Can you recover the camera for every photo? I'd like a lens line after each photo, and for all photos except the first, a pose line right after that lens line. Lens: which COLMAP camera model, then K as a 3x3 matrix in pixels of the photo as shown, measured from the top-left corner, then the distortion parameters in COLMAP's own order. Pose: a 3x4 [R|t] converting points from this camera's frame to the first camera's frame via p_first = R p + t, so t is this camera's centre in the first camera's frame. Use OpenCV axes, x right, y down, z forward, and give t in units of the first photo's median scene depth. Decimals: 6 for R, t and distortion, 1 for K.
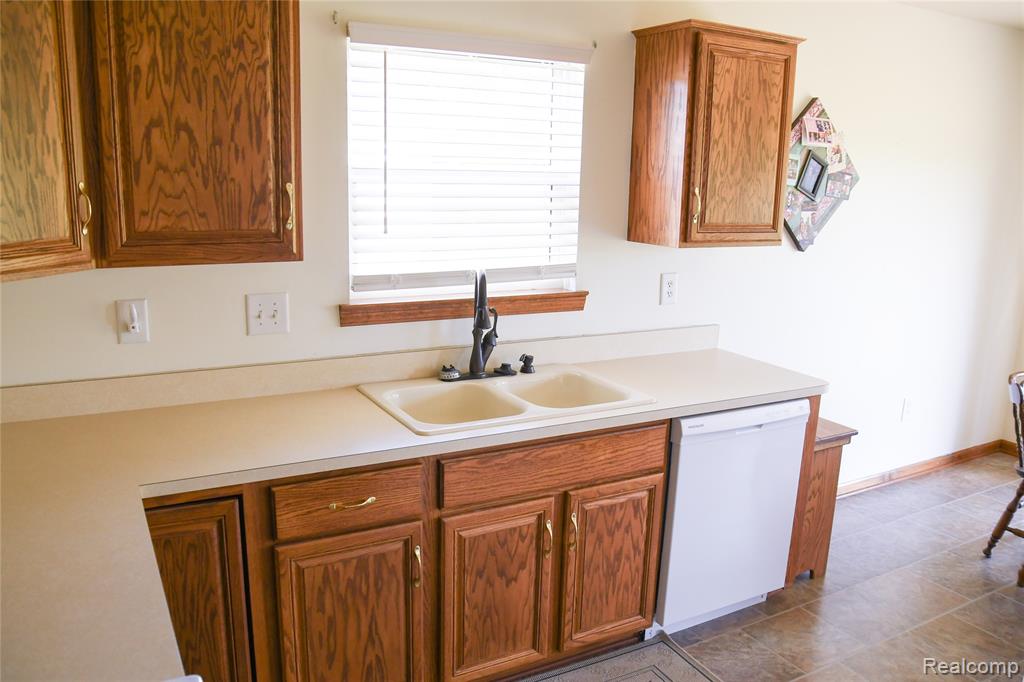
lens RADIAL K [[802.4, 0, 511.2], [0, 802.4, 352.1], [0, 0, 1]] dist [-0.110657, 0.002479]
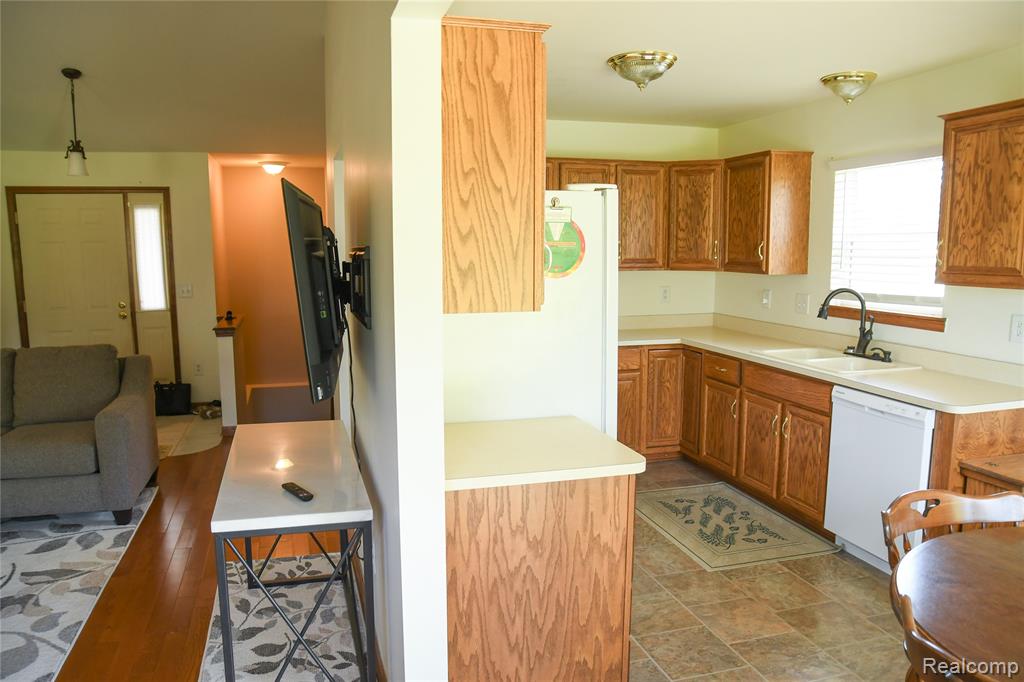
lens RADIAL K [[738.1, 0, 512.0], [0, 738.1, 341.0], [0, 0, 1]] dist [0.002305, 0.002706]
pose [[-0.217469, 0.098637, -0.971071, 1.591321], [-0.225624, 0.962856, 0.148331, -0.063920], [0.949632, 0.251355, -0.187136, 0.591382]]
